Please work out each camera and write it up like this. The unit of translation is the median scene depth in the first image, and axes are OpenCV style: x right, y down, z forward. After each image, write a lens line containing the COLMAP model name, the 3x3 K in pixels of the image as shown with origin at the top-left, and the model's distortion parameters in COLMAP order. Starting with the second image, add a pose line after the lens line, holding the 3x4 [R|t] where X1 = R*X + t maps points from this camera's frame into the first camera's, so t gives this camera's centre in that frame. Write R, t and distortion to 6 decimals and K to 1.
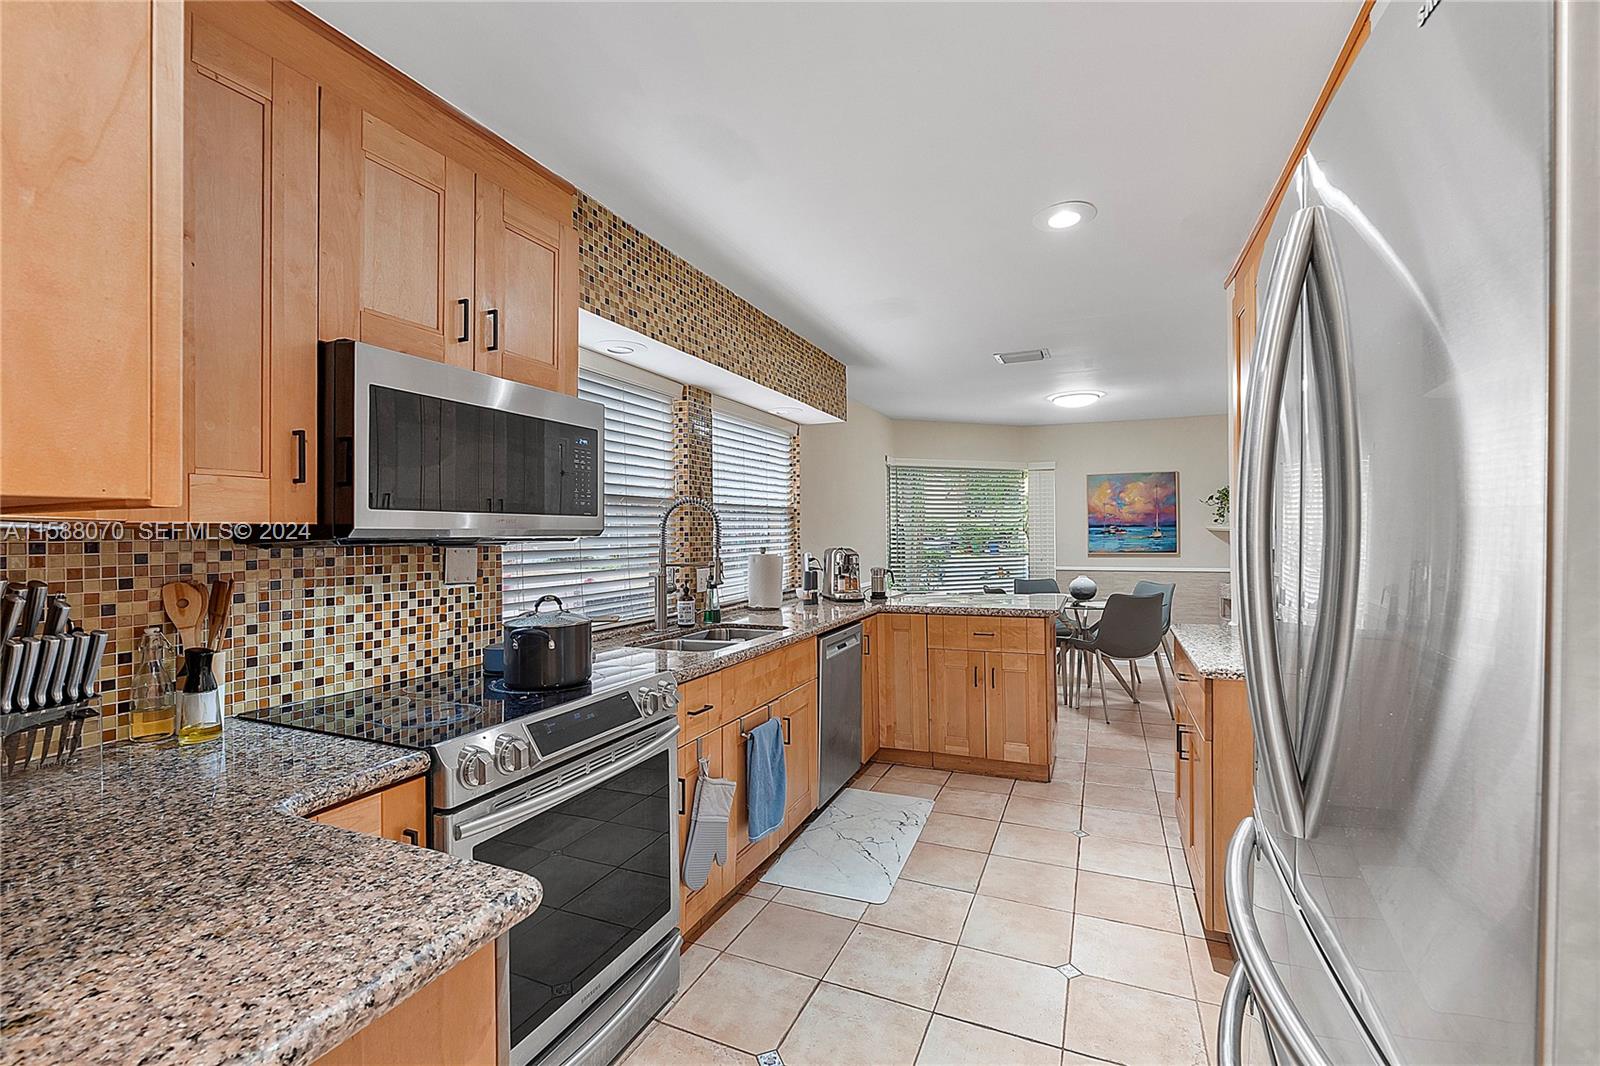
lens RADIAL K [[672.3, 0, 800.7], [0, 672.3, 529.2], [0, 0, 1]] dist [-0.005666, -0.001219]
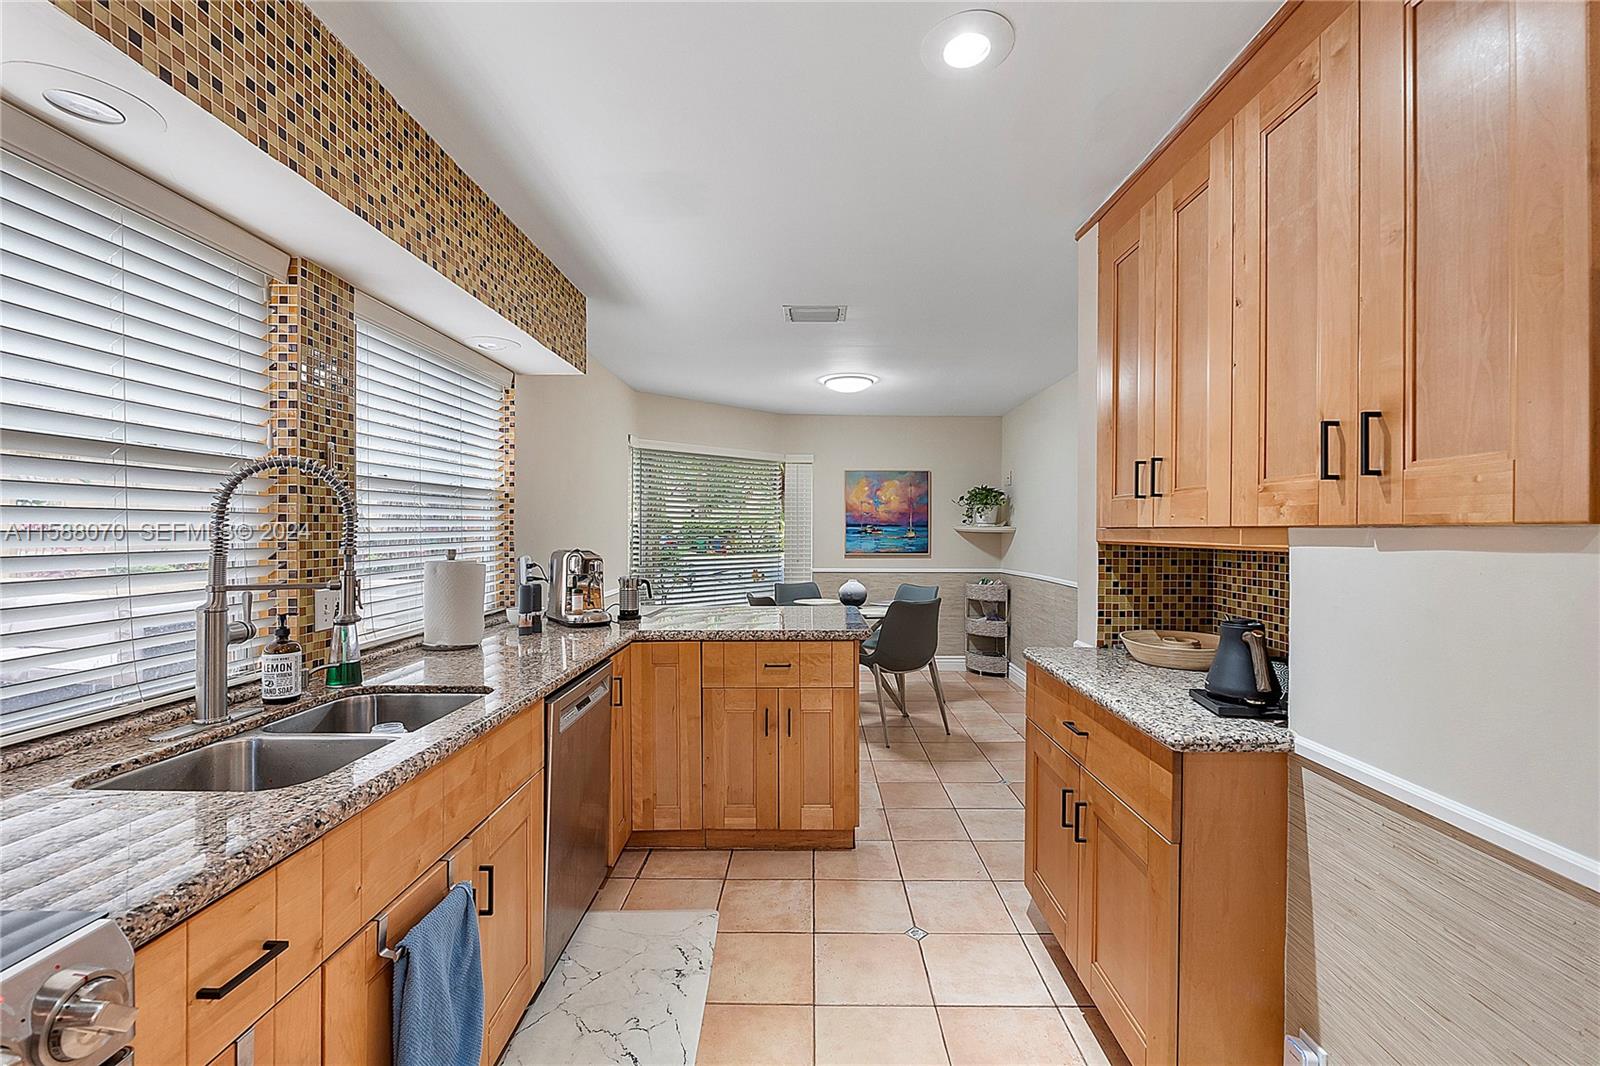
lens RADIAL K [[672.3, 0, 796.2], [0, 672.3, 528.2], [0, 0, 1]] dist [-0.005666, -0.001219]
pose [[0.920941, 0.012328, 0.389506, -0.003645], [-0.012975, 0.999915, -0.000972, 0.003375], [-0.389485, -0.004159, 0.921023, 0.314537]]
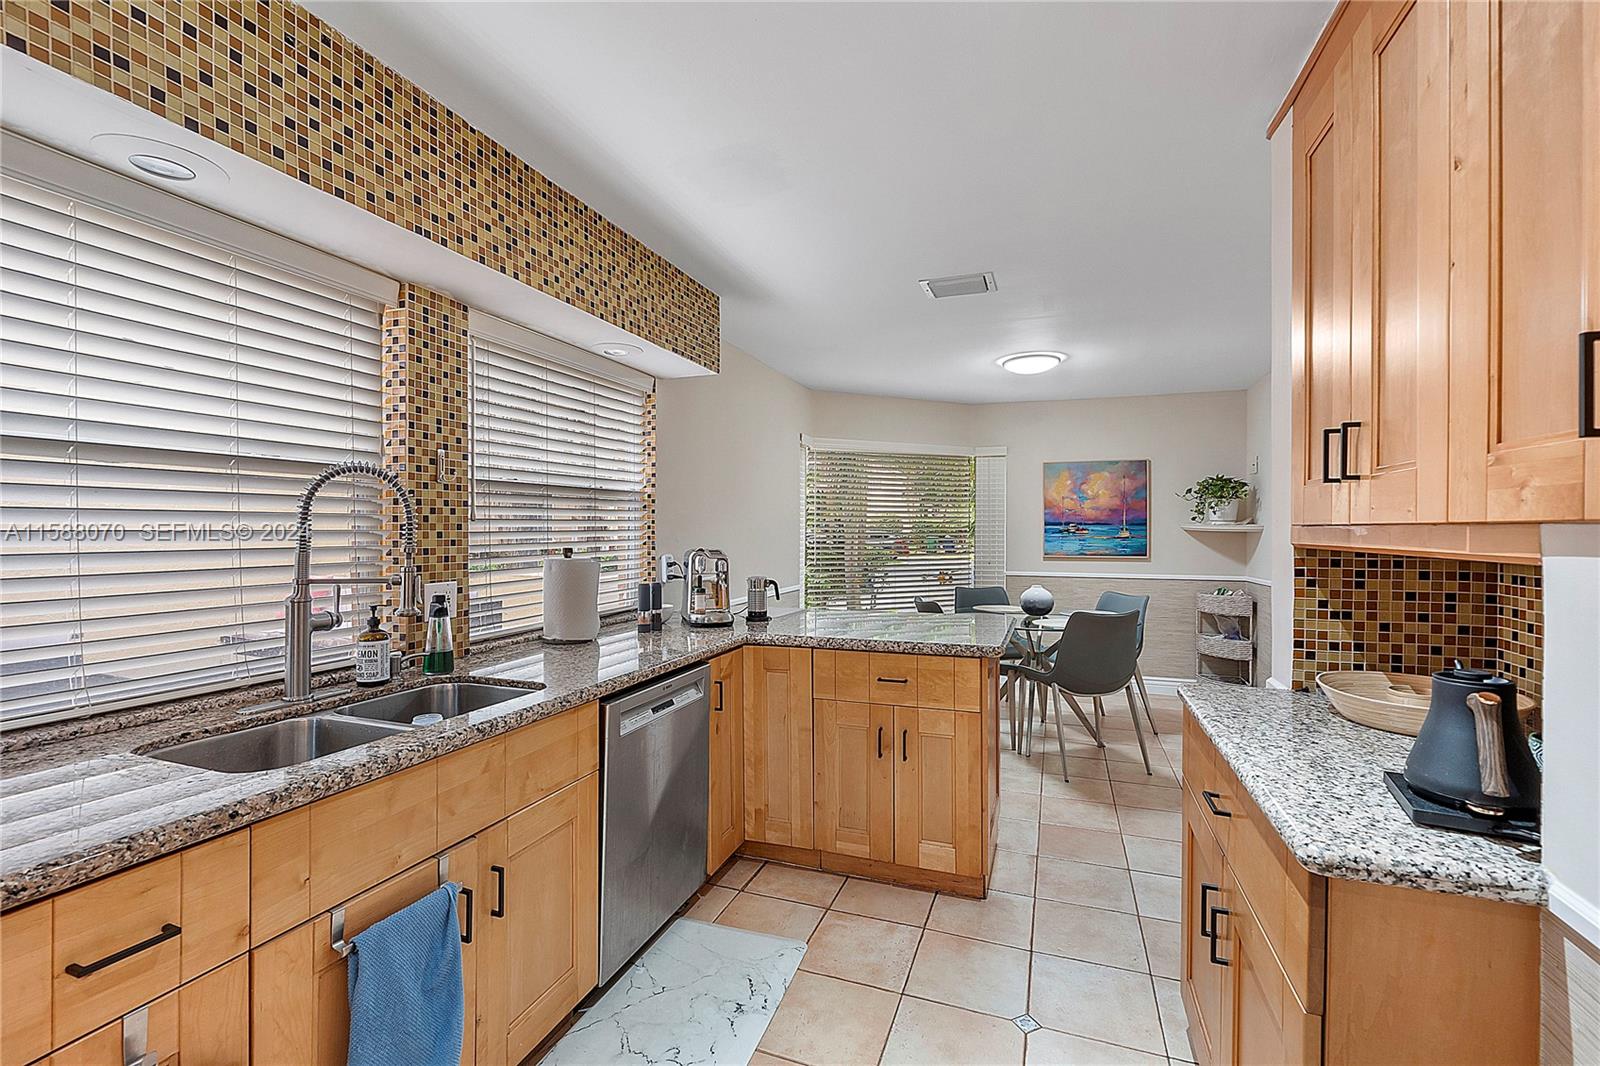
lens RADIAL K [[672.3, 0, 800.2], [0, 672.3, 528.0], [0, 0, 1]] dist [-0.005666, -0.001219]
pose [[0.998288, 0.010582, 0.057520, 0.146953], [-0.010810, 0.999935, 0.003663, 0.002167], [-0.057477, -0.004279, 0.998338, 0.349187]]
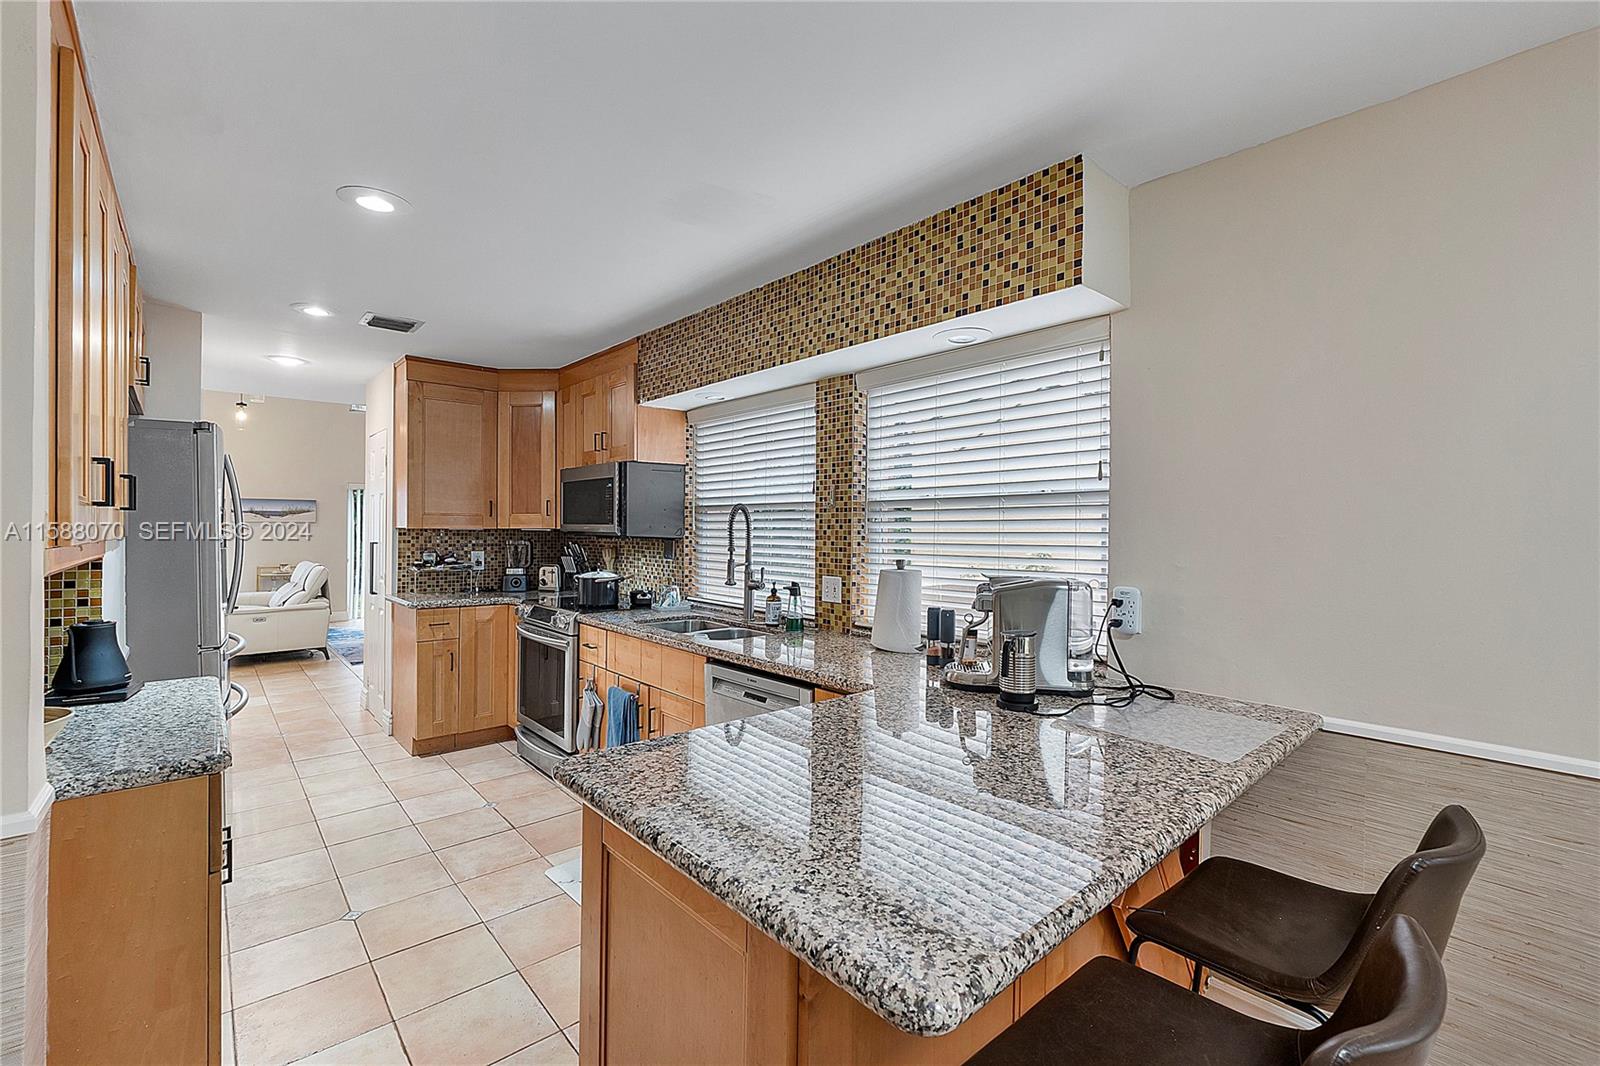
lens RADIAL K [[672.3, 0, 798.4], [0, 672.3, 526.0], [0, 0, 1]] dist [-0.005666, -0.001219]
pose [[-0.406698, 0.005318, -0.913547, 0.675993], [0.003184, 0.999985, 0.004403, -0.012758], [0.913557, -0.001118, -0.406709, 1.288732]]
